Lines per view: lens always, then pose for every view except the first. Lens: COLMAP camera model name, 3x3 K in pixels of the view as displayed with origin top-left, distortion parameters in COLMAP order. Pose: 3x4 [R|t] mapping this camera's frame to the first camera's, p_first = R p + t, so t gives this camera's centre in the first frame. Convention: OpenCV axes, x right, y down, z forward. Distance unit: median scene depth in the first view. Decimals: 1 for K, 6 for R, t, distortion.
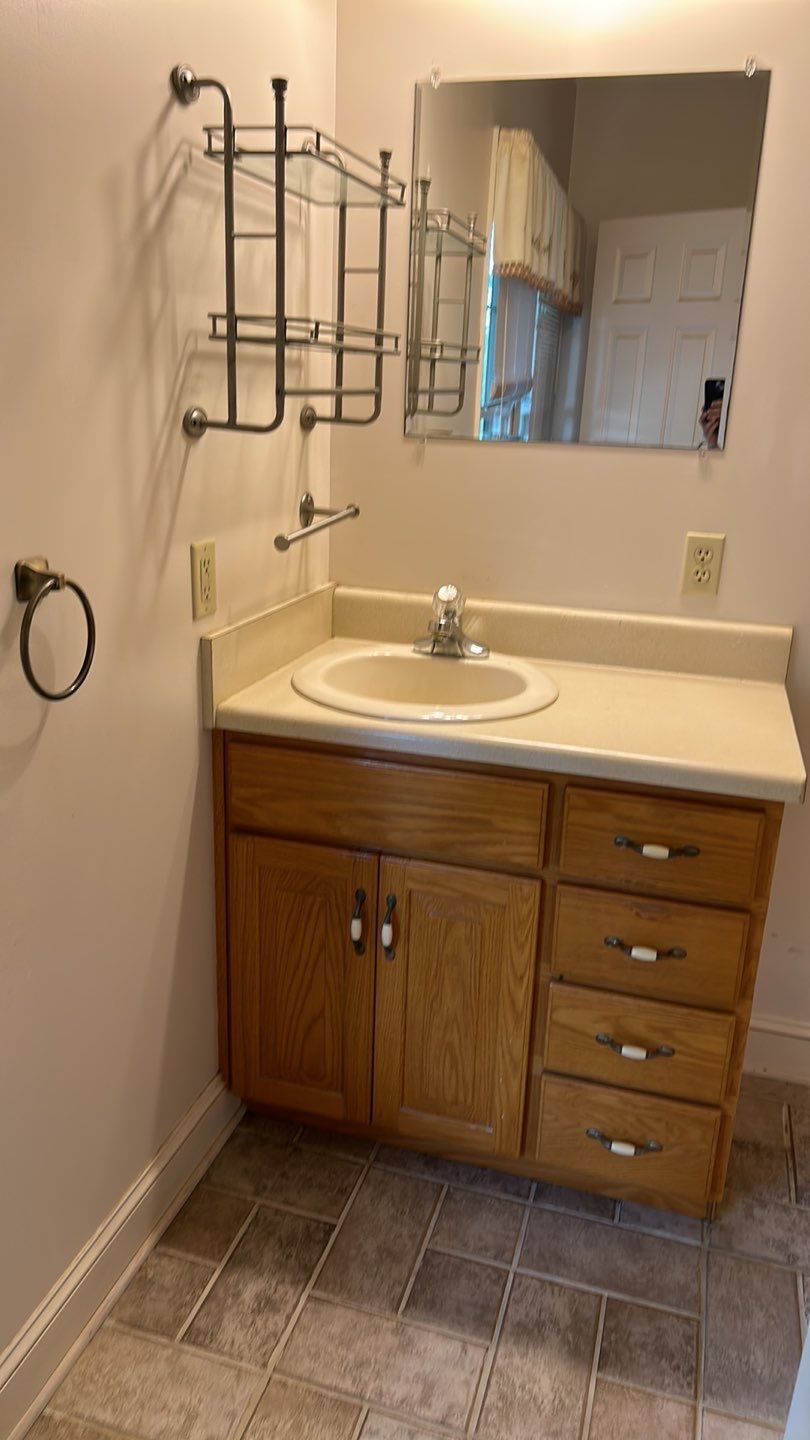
lens RADIAL K [[1081.7, 0, 405.0], [0, 1081.7, 720.0], [0, 0, 1]] dist [0.033656, -0.002699]
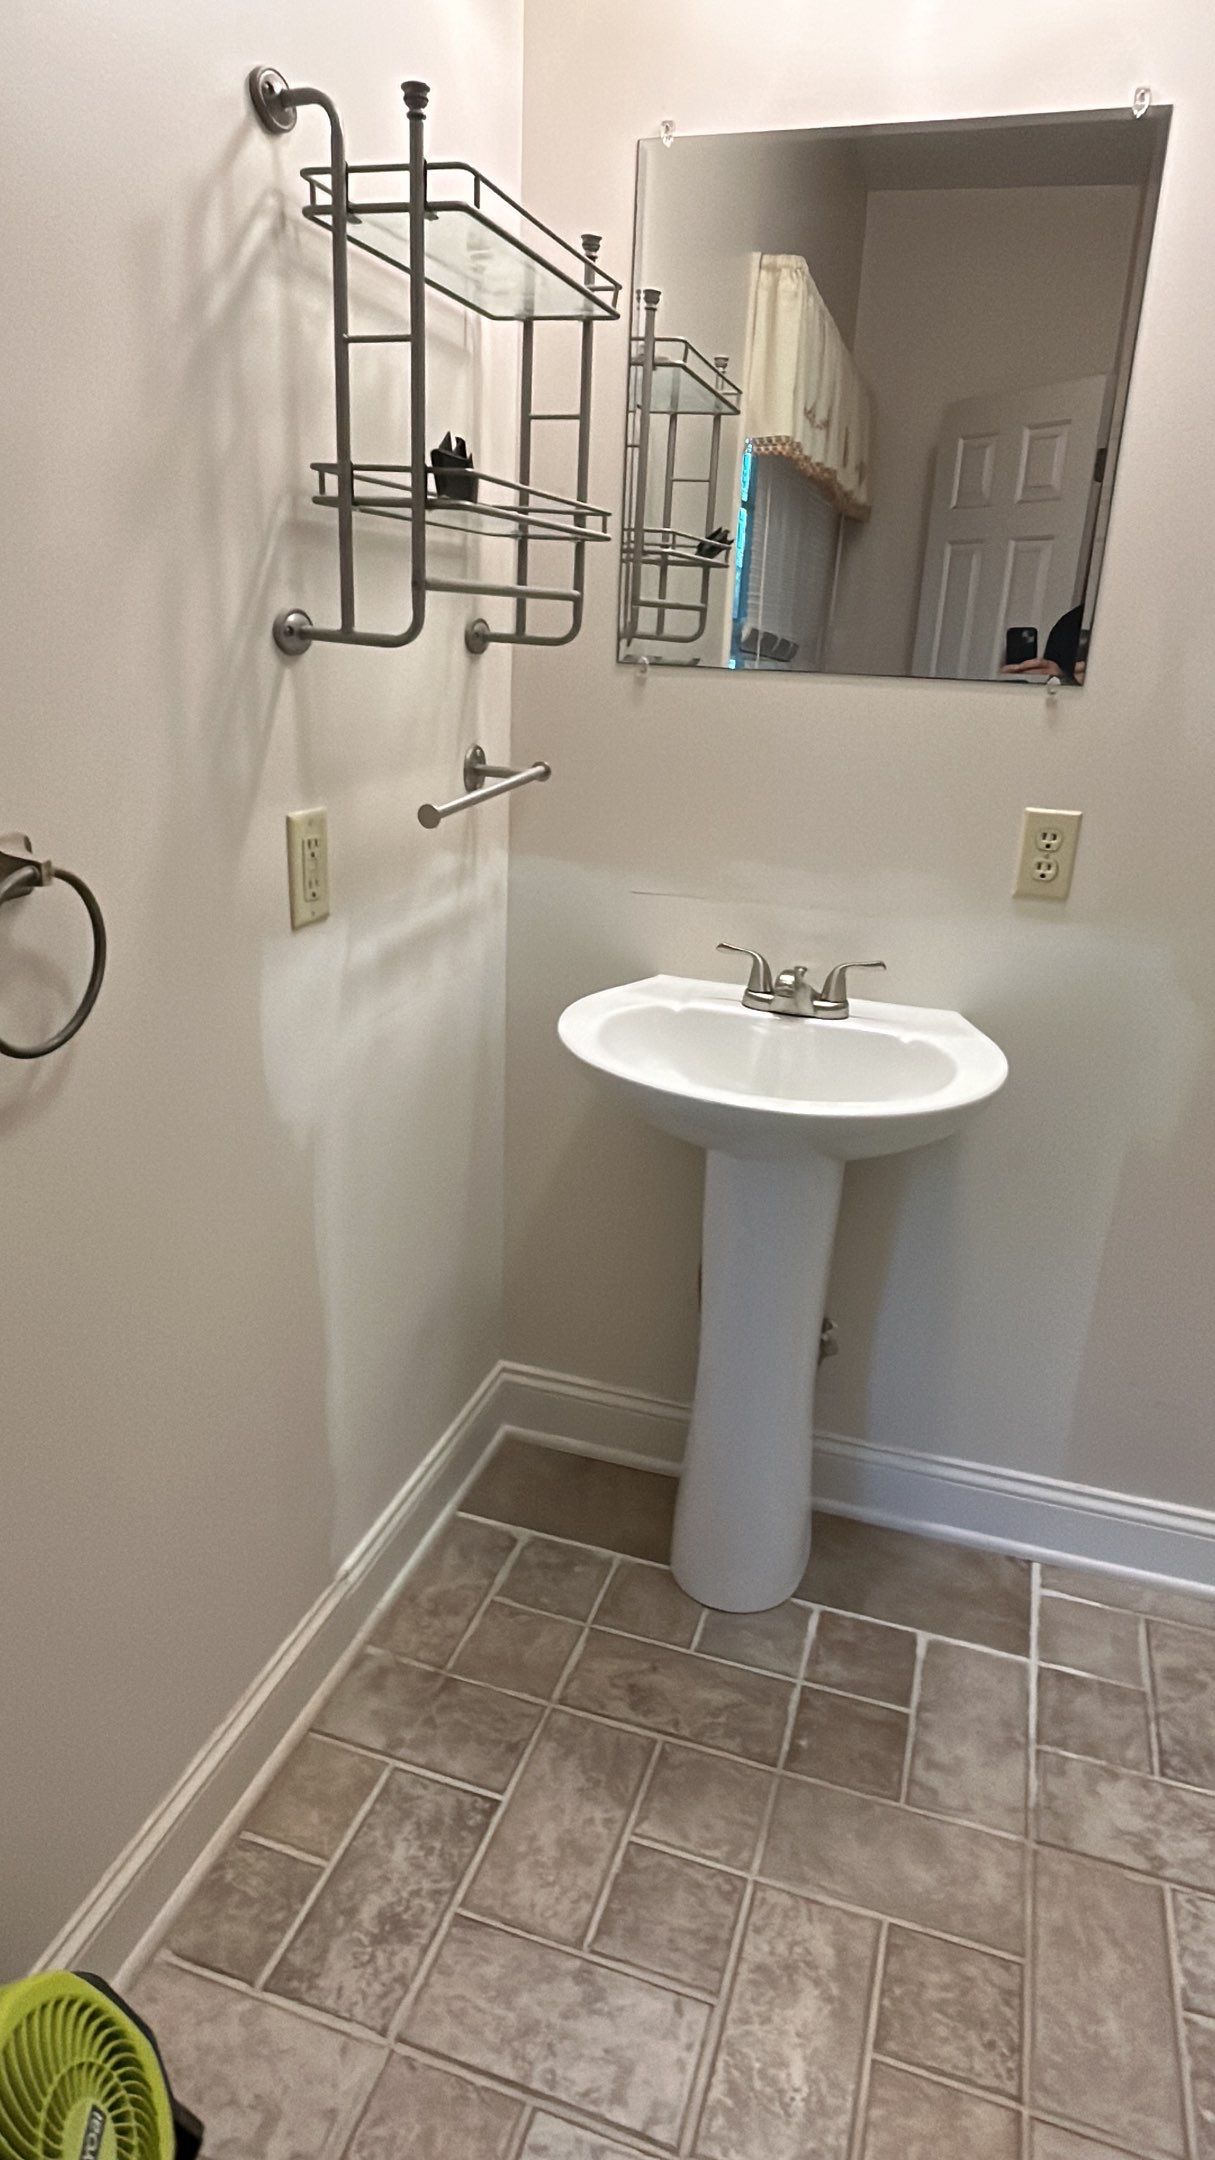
lens RADIAL K [[1317.0, 0, 605.7], [0, 1317.0, 1089.2], [0, 0, 1]] dist [0.001433, 0.002258]
pose [[0.999634, 0.012917, -0.023763, 0.019341], [-0.012049, 0.999267, 0.036343, -0.025256], [0.024215, -0.036043, 0.999057, 0.183674]]
